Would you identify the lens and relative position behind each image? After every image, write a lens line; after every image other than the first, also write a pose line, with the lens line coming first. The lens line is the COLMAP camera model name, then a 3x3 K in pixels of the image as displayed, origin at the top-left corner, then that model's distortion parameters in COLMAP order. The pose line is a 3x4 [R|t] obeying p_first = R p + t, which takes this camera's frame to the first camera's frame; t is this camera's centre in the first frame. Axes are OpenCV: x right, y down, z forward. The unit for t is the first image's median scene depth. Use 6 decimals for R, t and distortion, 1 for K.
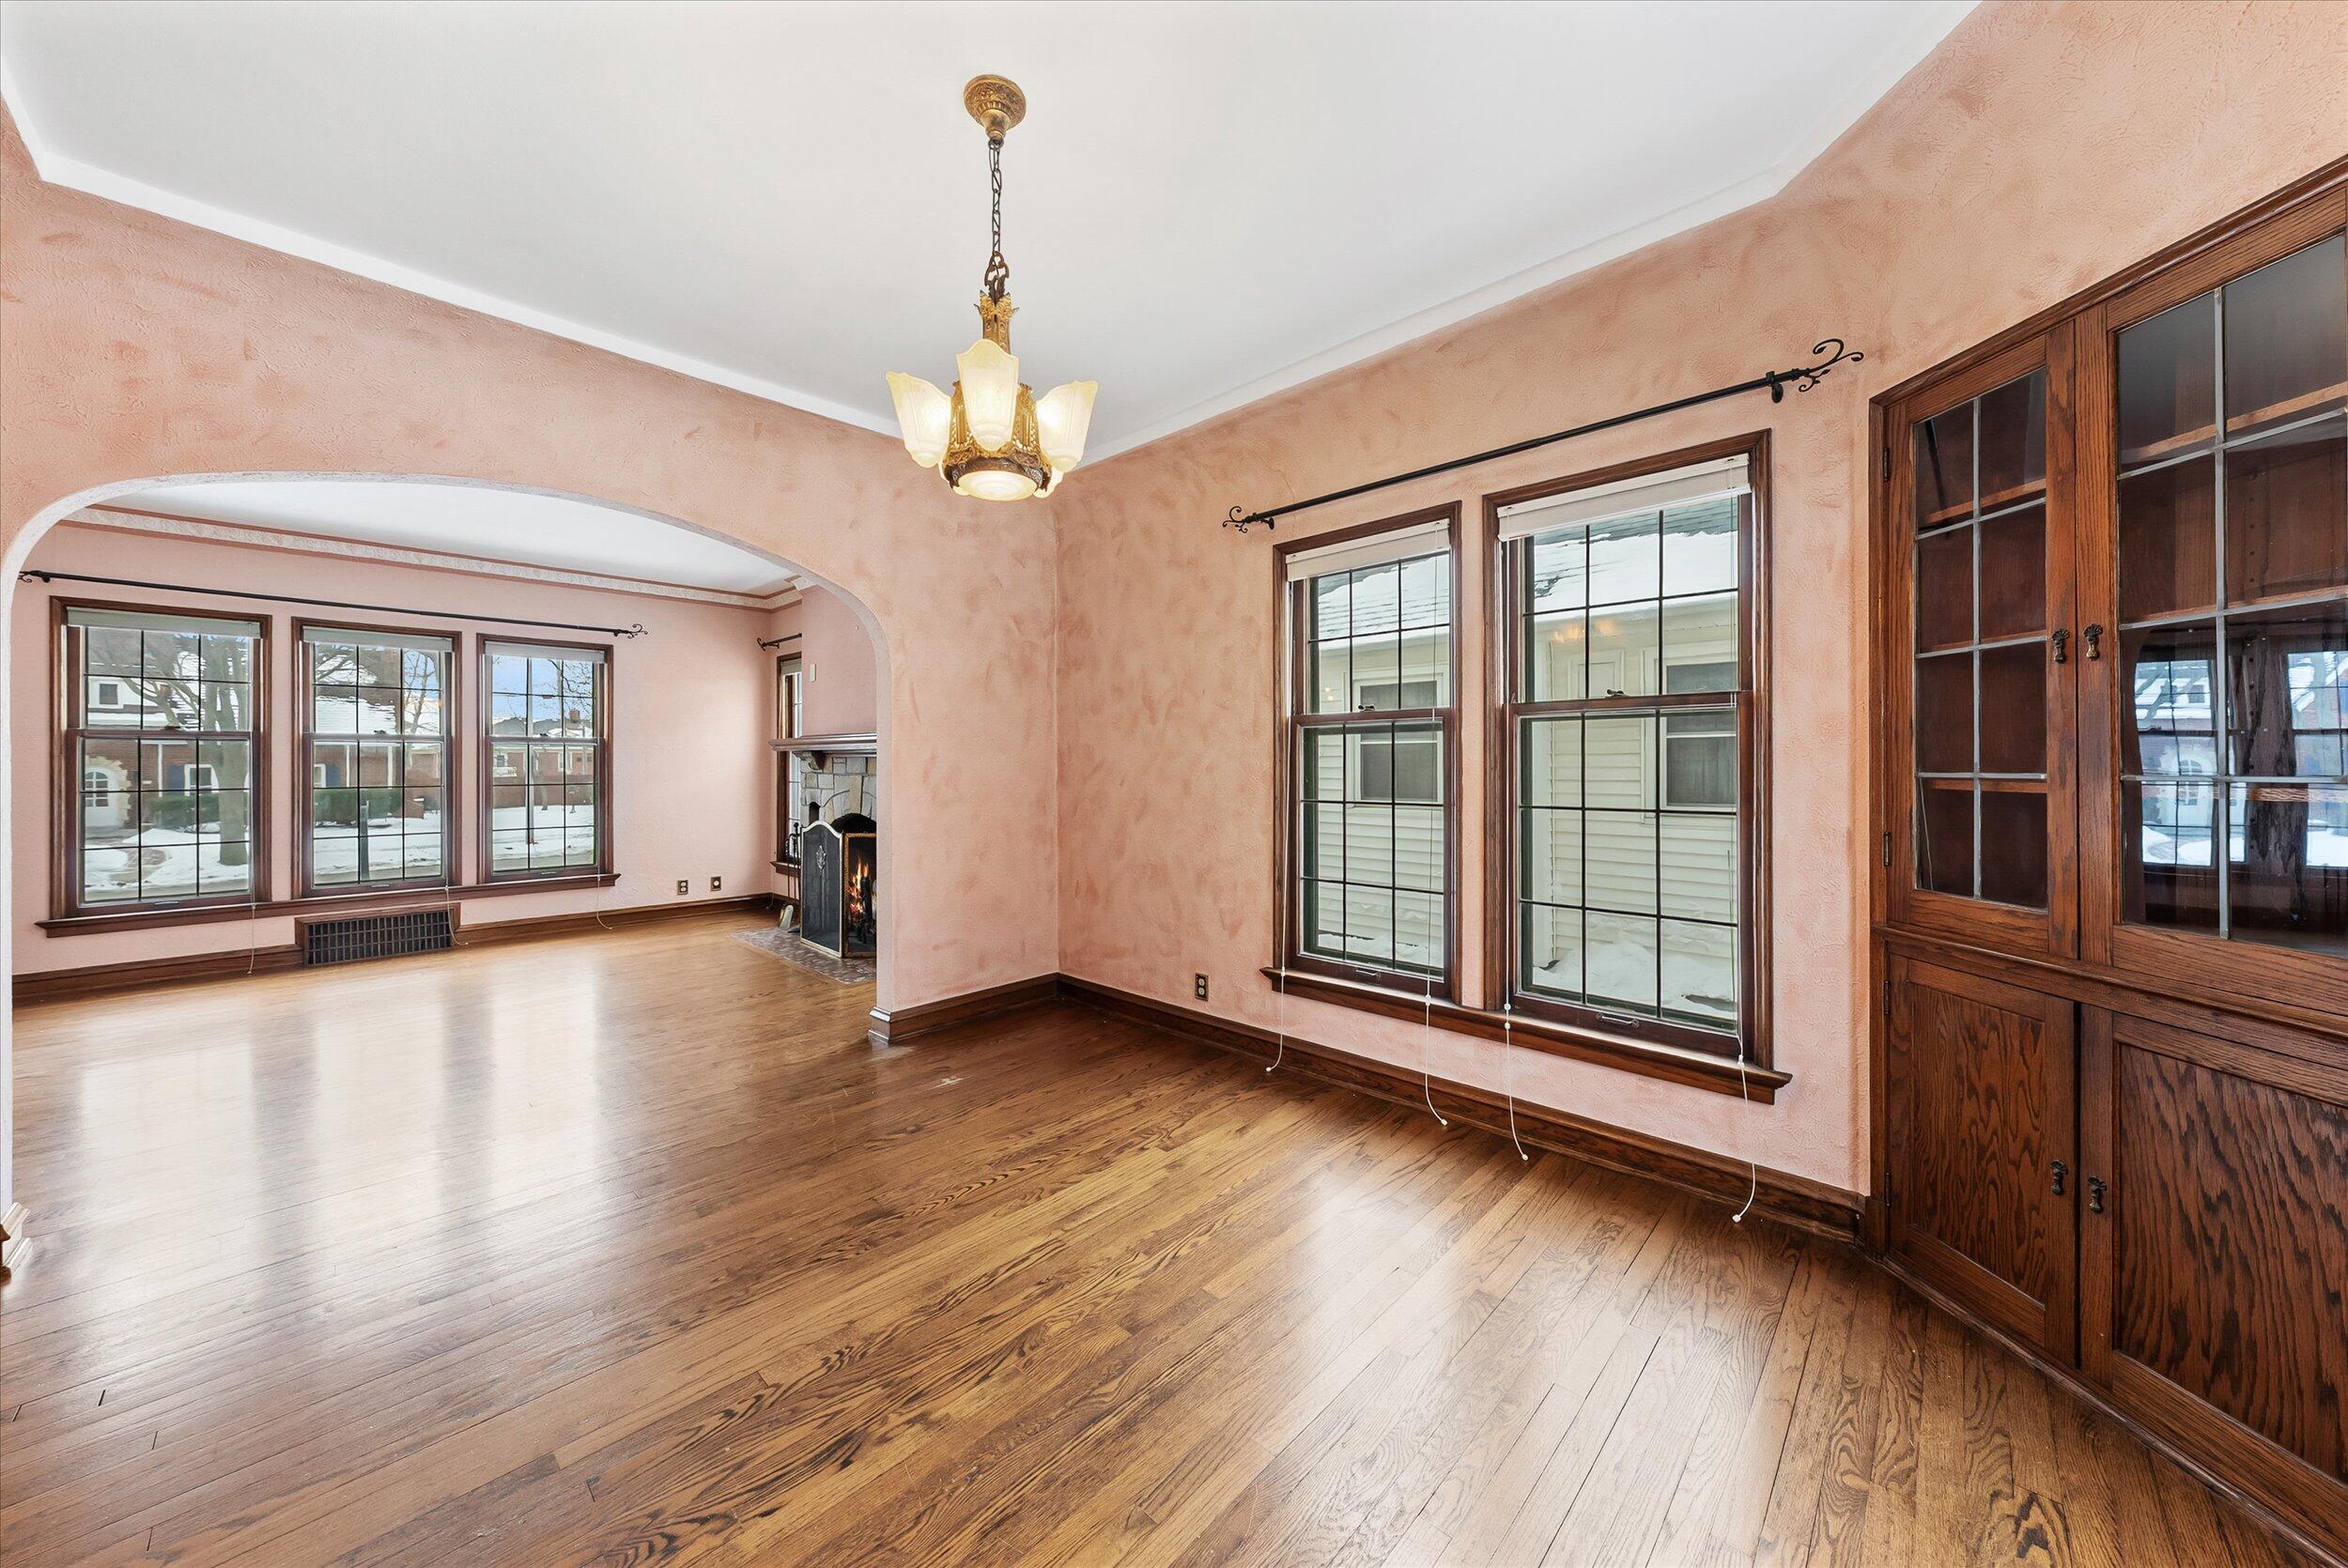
lens RADIAL K [[828.5, 0, 1183.3], [0, 828.5, 760.3], [0, 0, 1]] dist [-0.000721, -0.000087]
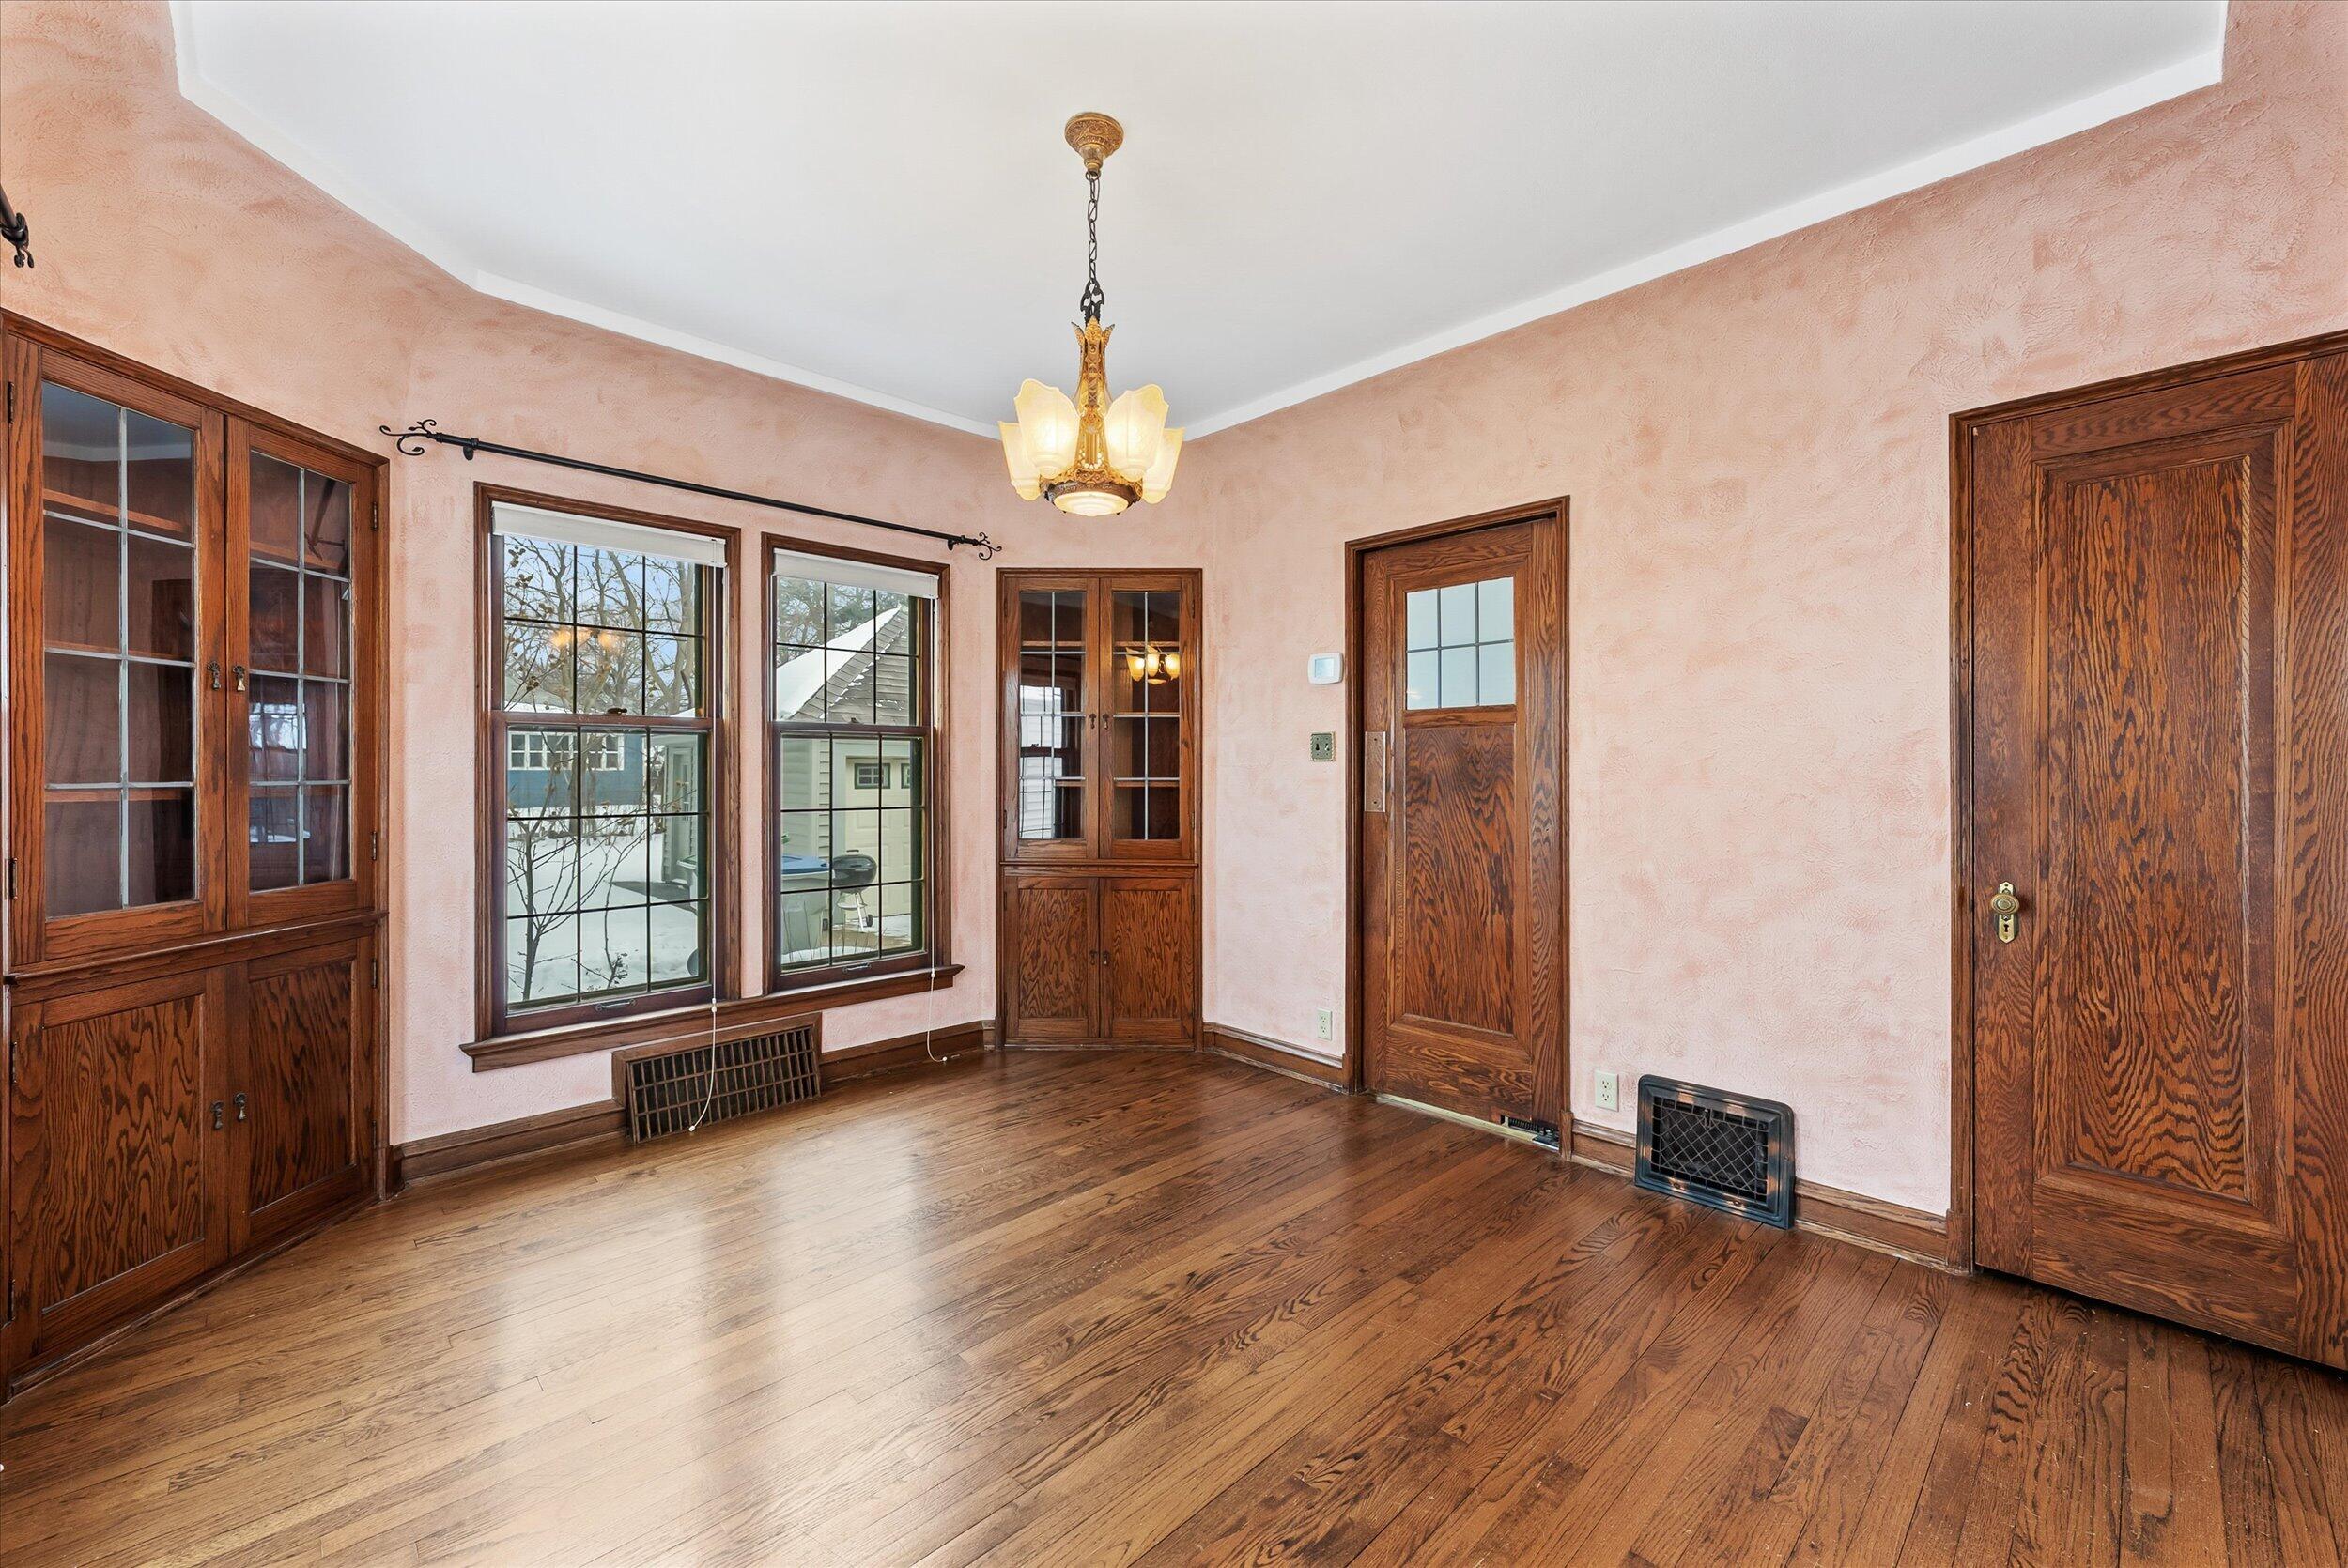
lens RADIAL K [[935.4, 0, 1166.5], [0, 935.4, 767.7], [0, 0, 1]] dist [-0.000875, -0.000083]
pose [[-0.998629, 0.002654, 0.052278, -0.364948], [0.002233, 0.999965, -0.008104, 0.009102], [-0.052298, -0.007976, -0.998600, 2.088472]]
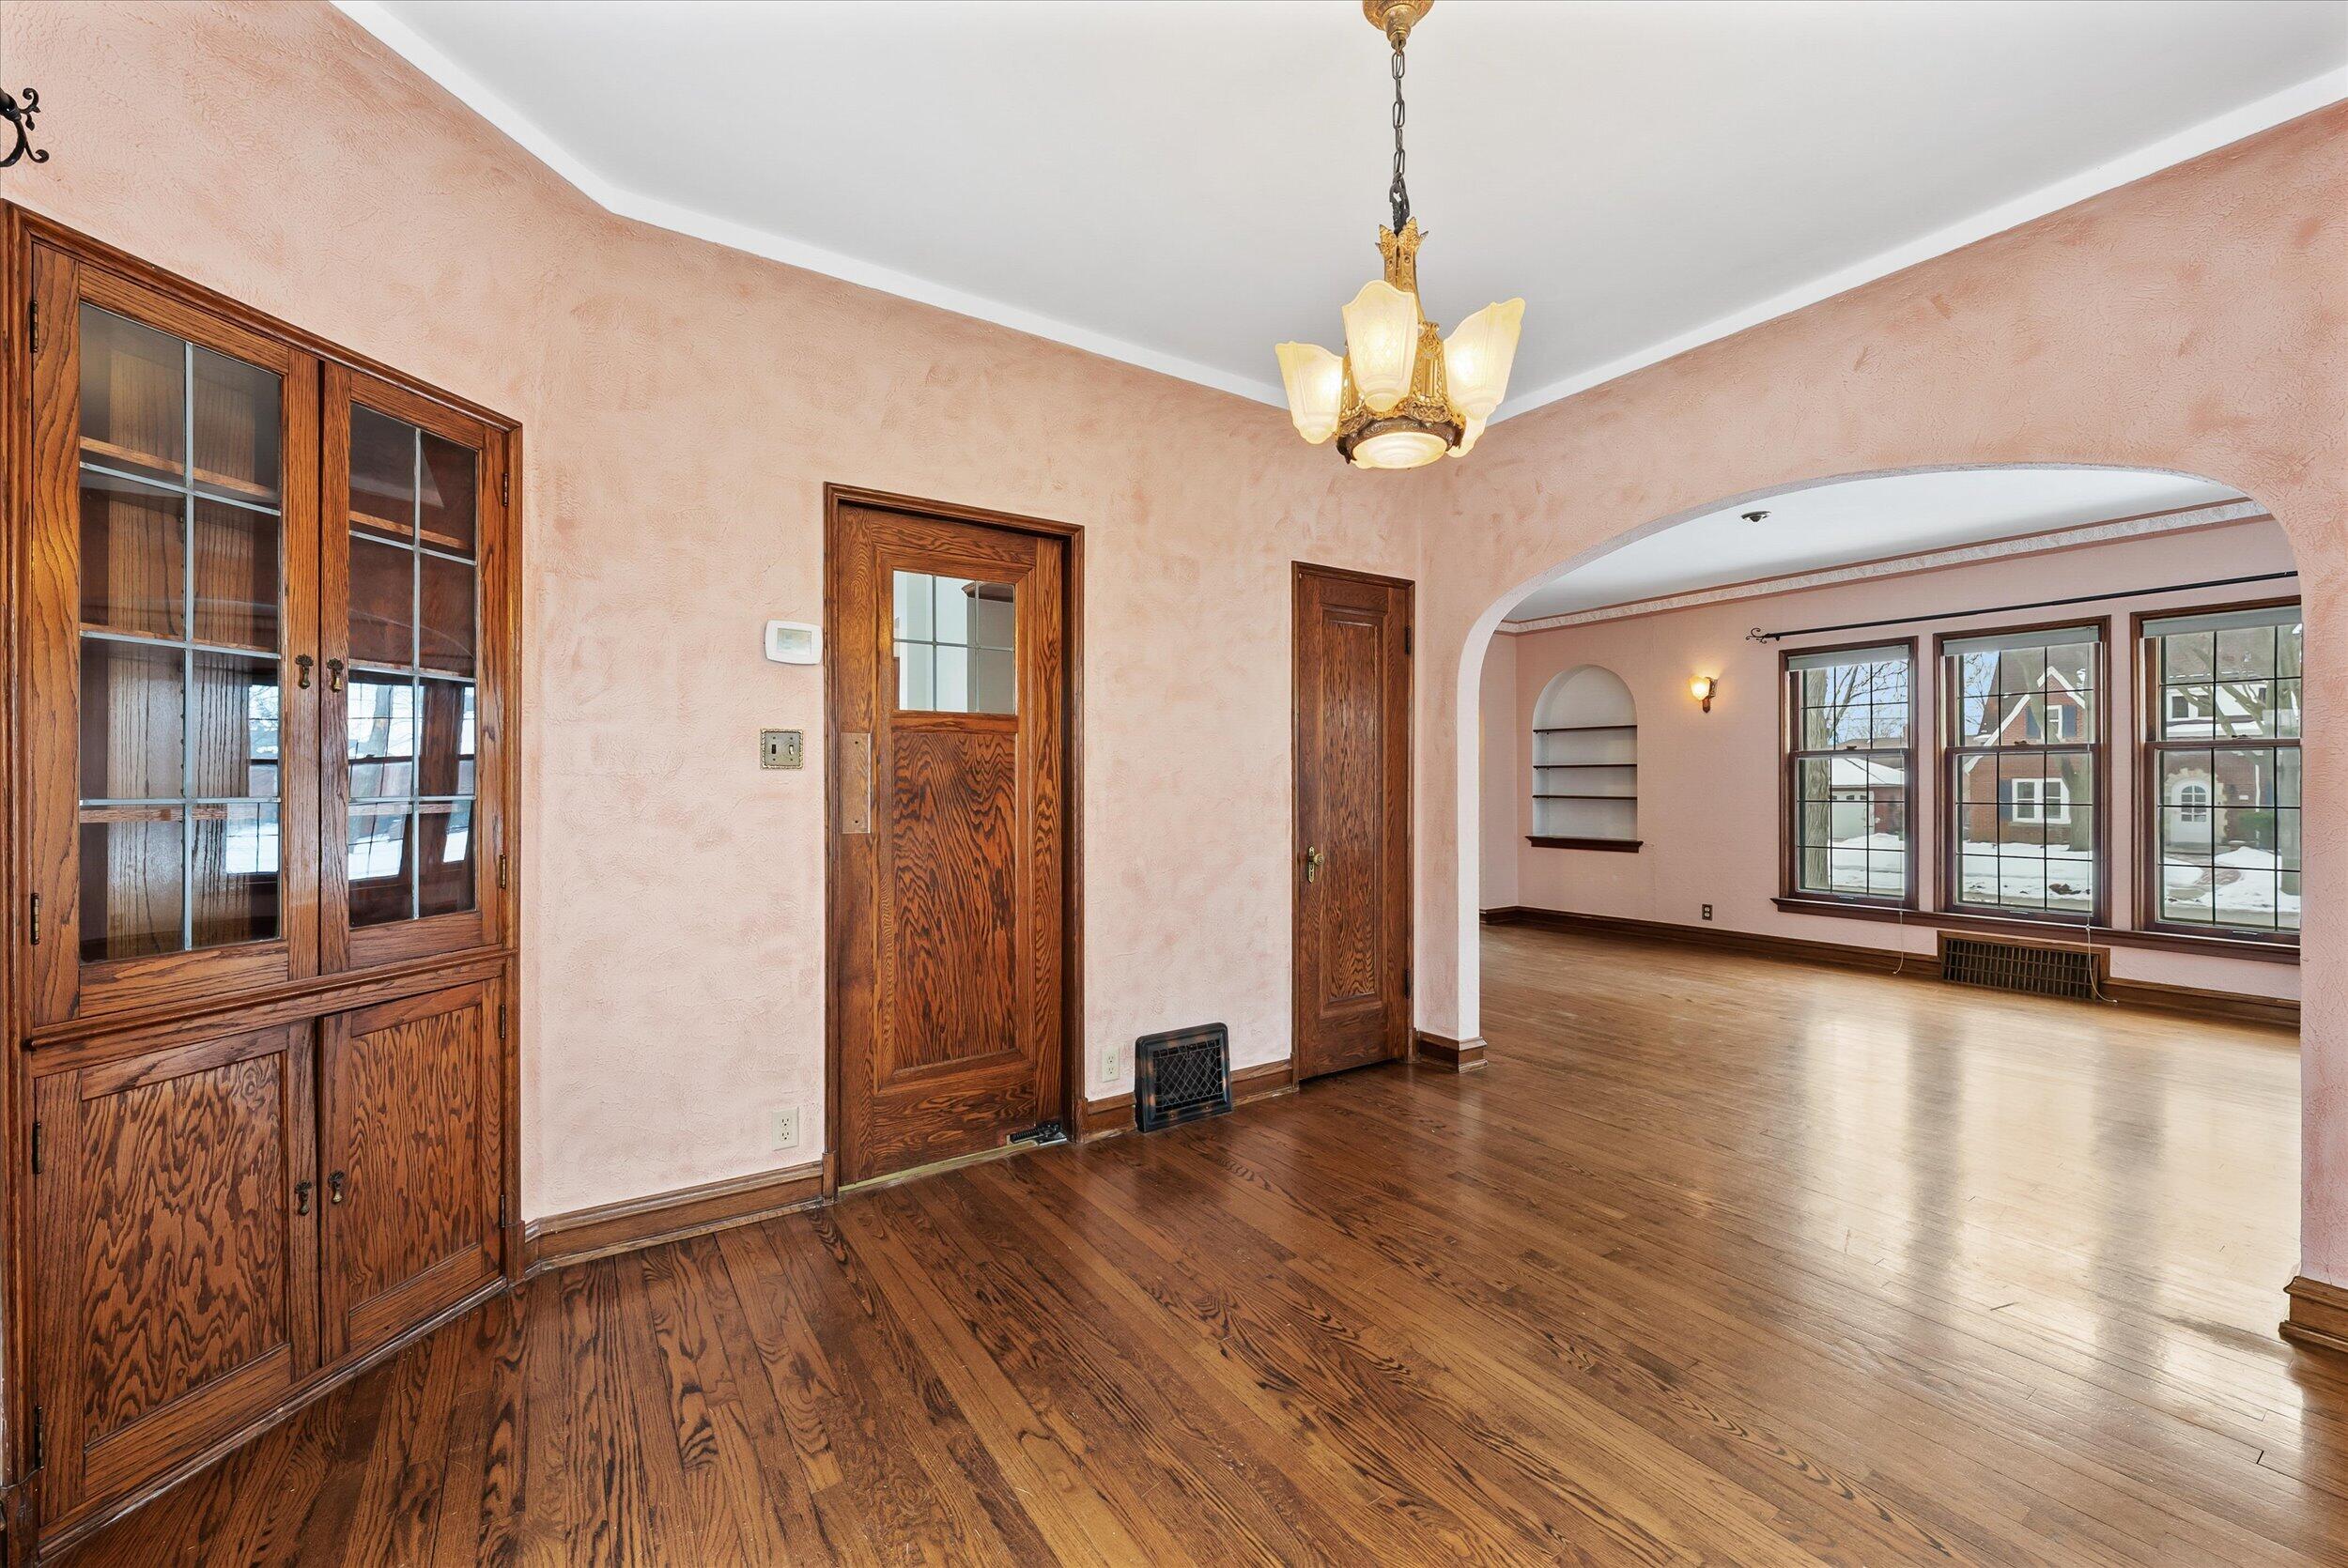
lens RADIAL K [[941.3, 0, 1163.9], [0, 941.3, 780.1], [0, 0, 1]] dist [-0.000882, -0.000346]
pose [[-0.233430, 0.000968, -0.972373, 0.733407], [0.006615, 0.999978, -0.000592, 0.001746], [0.972351, -0.006571, -0.233431, 0.955185]]
